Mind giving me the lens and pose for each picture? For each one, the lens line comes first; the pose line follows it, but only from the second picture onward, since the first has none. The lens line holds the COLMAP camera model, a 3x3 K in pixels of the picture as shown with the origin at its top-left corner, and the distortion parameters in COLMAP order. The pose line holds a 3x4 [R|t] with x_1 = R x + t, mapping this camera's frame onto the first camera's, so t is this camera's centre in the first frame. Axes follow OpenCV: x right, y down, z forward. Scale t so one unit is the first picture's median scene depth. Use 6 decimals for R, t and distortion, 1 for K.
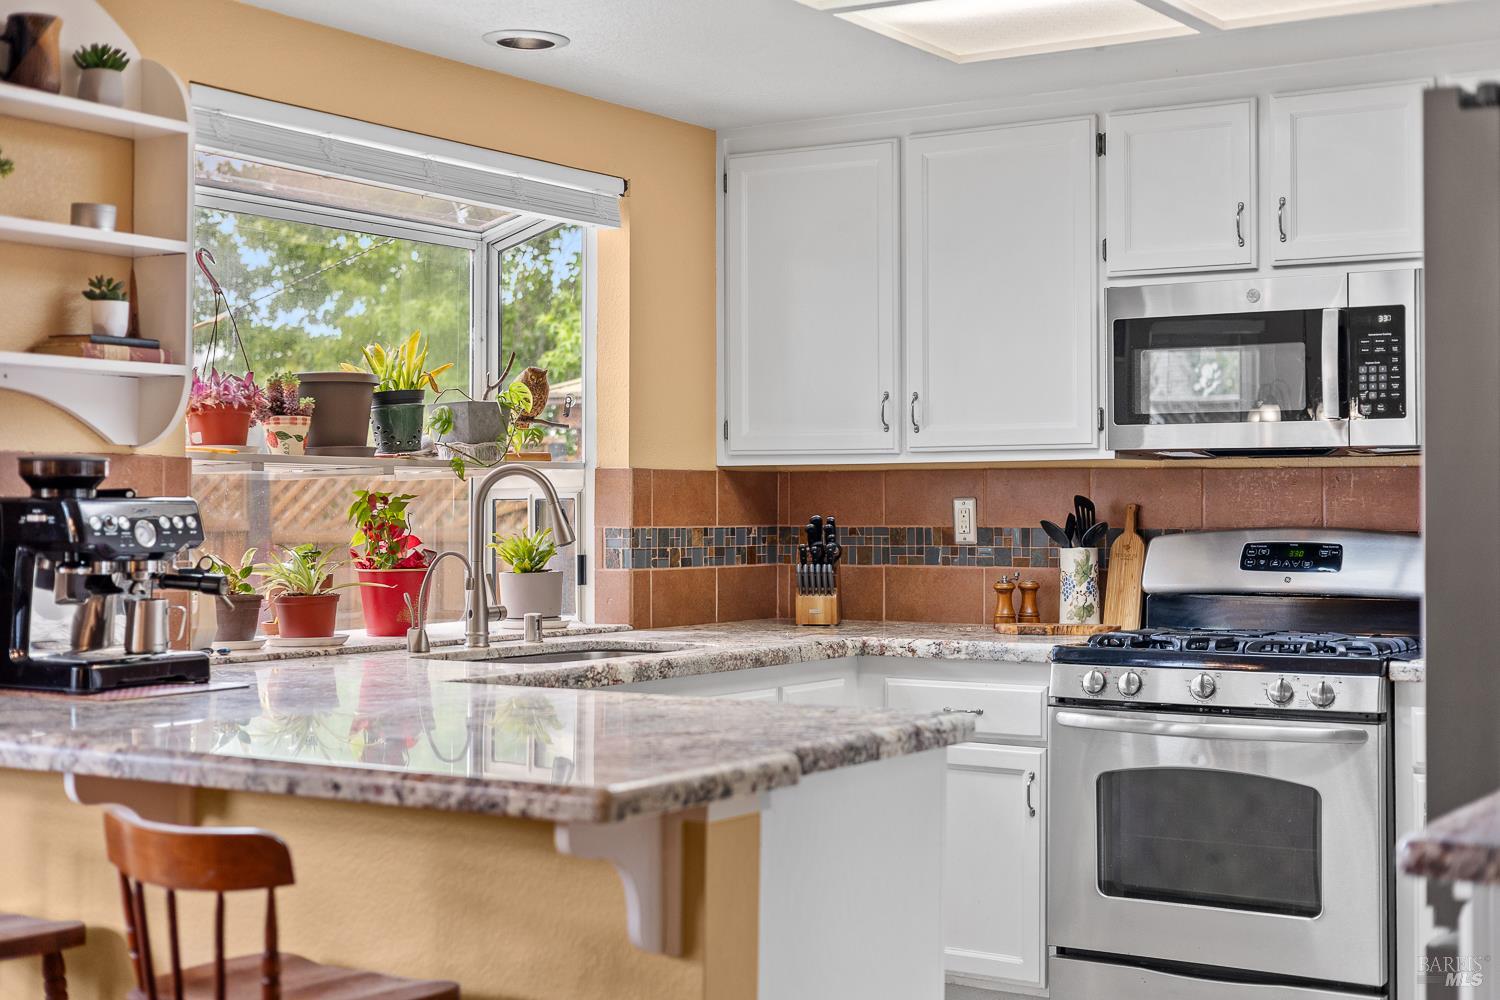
lens RADIAL K [[2106.1, 0, 751.2], [0, 2106.1, 485.9], [0, 0, 1]] dist [0.000789, 0.000000]
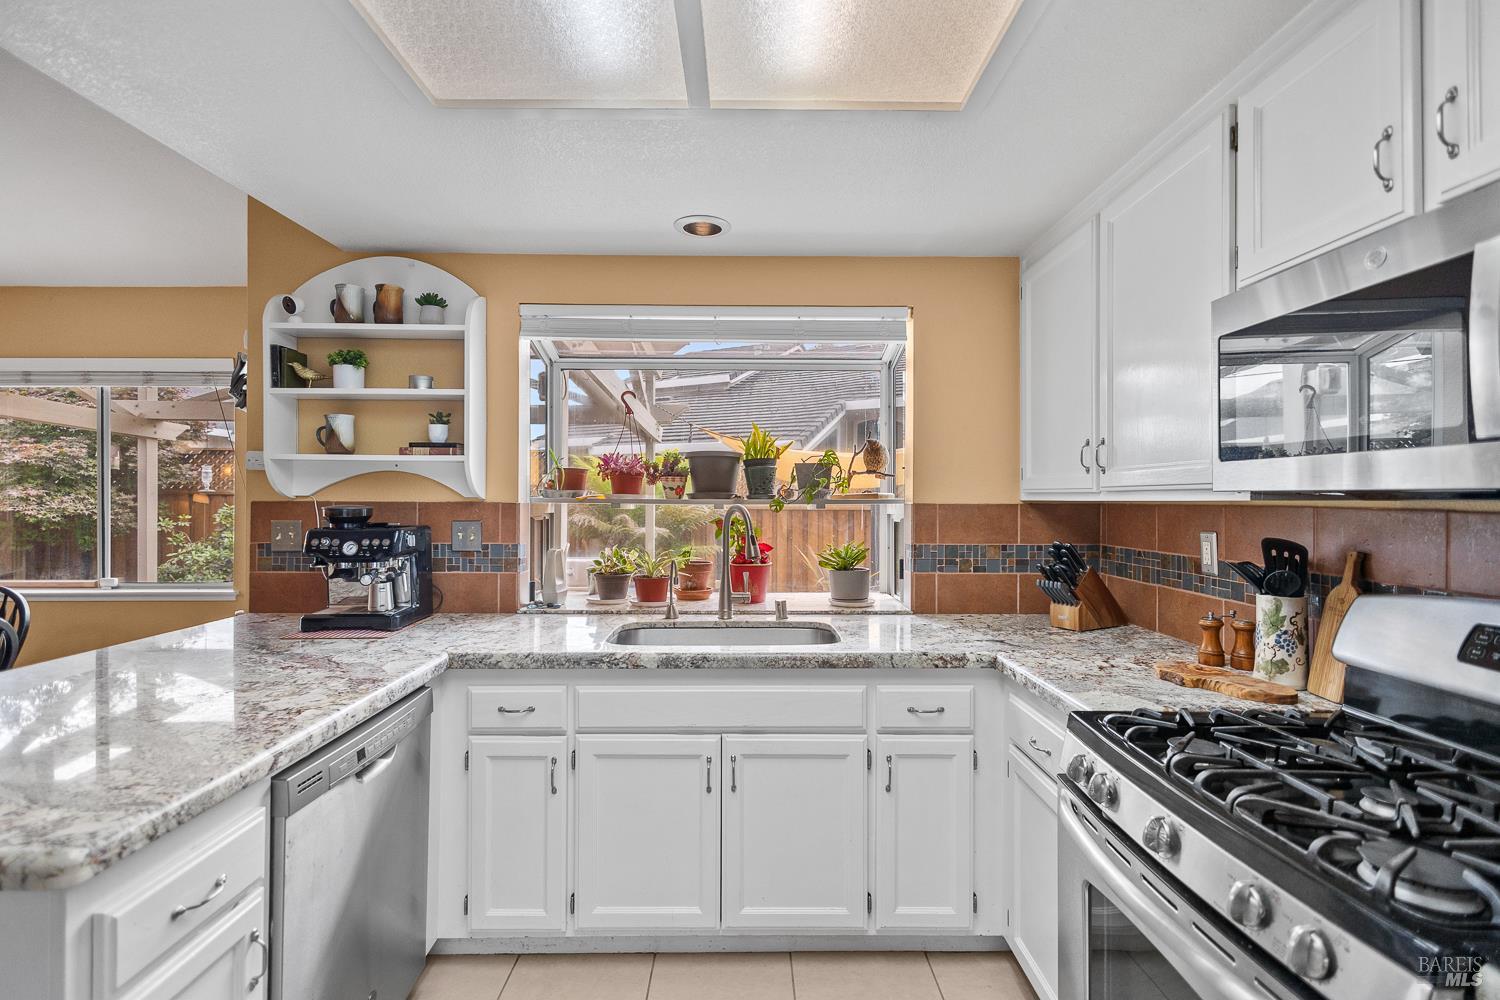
lens RADIAL K [[684.9, 0, 754.5], [0, 684.9, 494.7], [0, 0, 1]] dist [0.007497, -0.001744]
pose [[0.549500, -0.001653, -0.835492, 0.315943], [0.005810, 0.999981, 0.001843, -0.017997], [0.835474, -0.005867, 0.549499, 0.728172]]
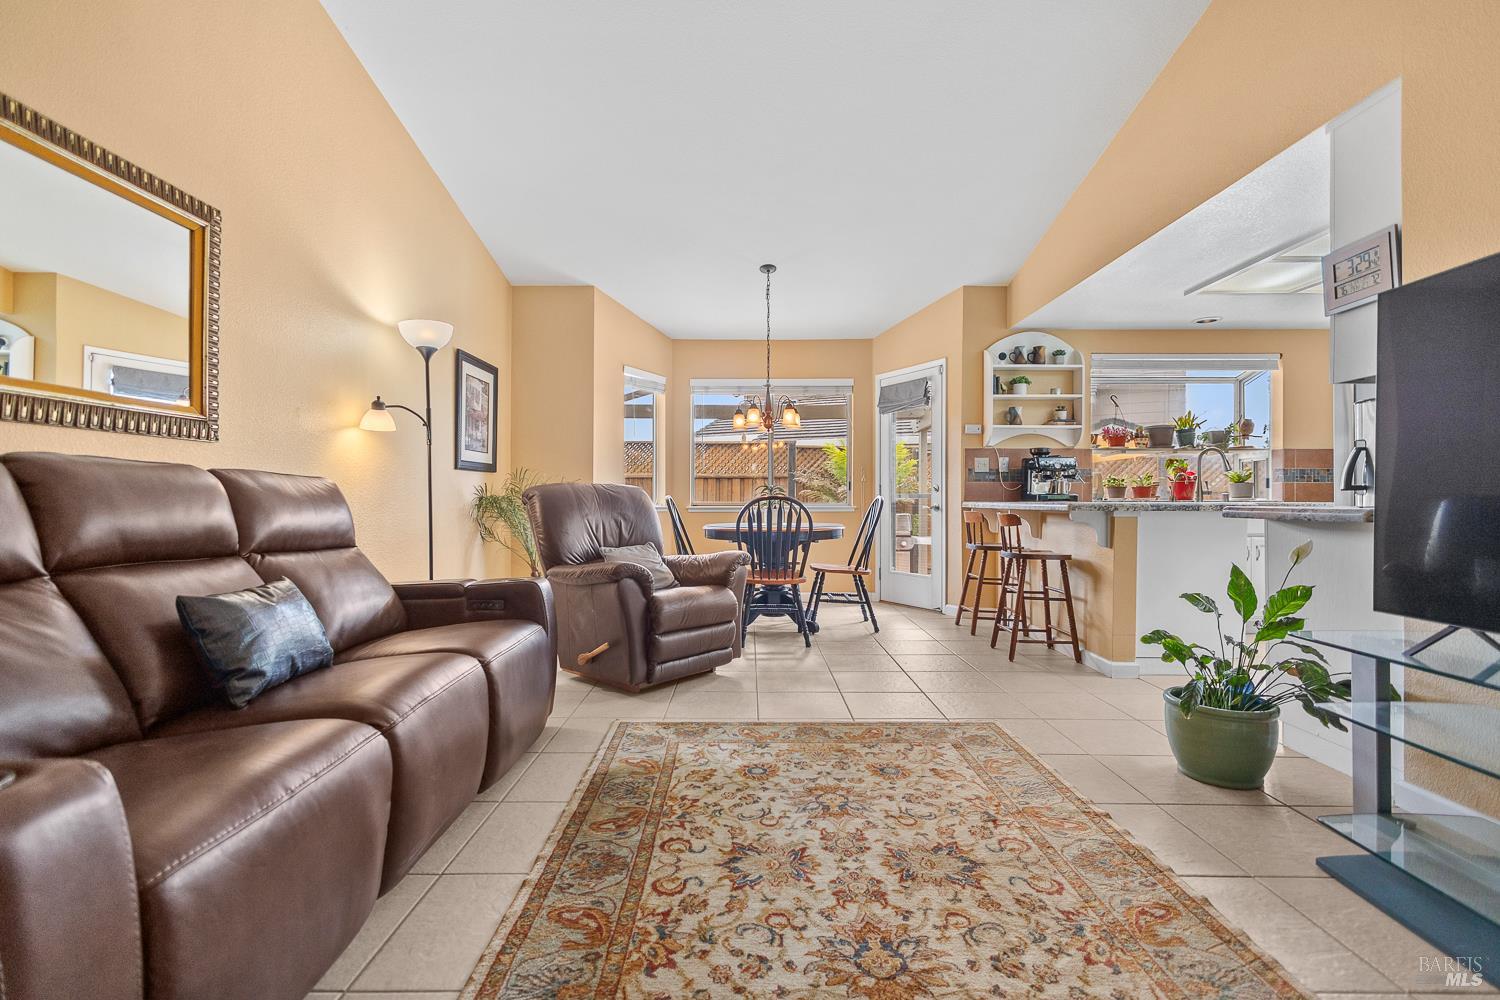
lens RADIAL K [[684.9, 0, 749.7], [0, 684.9, 496.3], [0, 0, 1]] dist [0.007497, -0.001744]
pose [[0.541810, -0.005870, -0.840481, 0.403115], [0.007976, 0.999966, -0.001842, 0.062641], [0.840463, -0.005706, 0.541838, -0.201412]]
